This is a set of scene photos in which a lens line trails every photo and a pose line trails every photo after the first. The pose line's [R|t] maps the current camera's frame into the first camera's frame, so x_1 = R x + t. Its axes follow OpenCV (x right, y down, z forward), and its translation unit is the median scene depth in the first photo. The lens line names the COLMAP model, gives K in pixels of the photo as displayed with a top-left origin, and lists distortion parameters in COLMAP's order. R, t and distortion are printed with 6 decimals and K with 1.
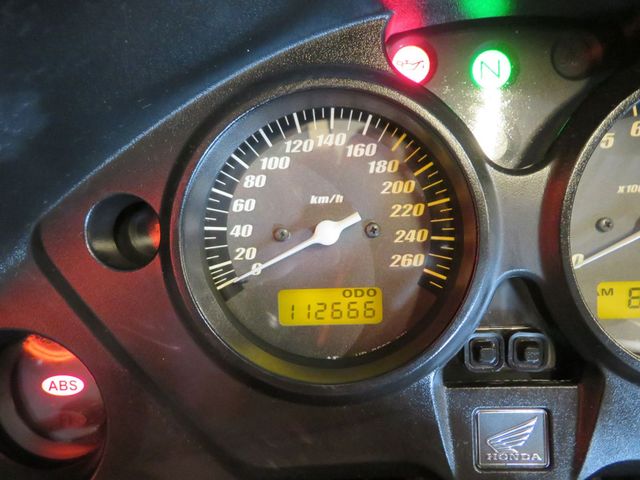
lens RADIAL K [[457.4, 0, 320.0], [0, 457.4, 240.0], [0, 0, 1]] dist [0.006947, 0.000675]
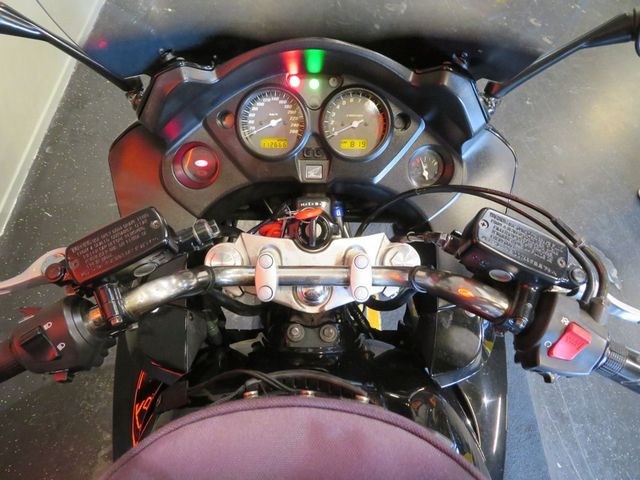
lens RADIAL K [[457.4, 0, 320.0], [0, 457.4, 240.0], [0, 0, 1]] dist [0.006947, 0.000675]
pose [[0.996179, 0.024341, 0.083878, 0.110064], [-0.037496, 0.986563, 0.159021, 0.338716], [-0.078881, -0.161558, 0.983706, -3.110476]]
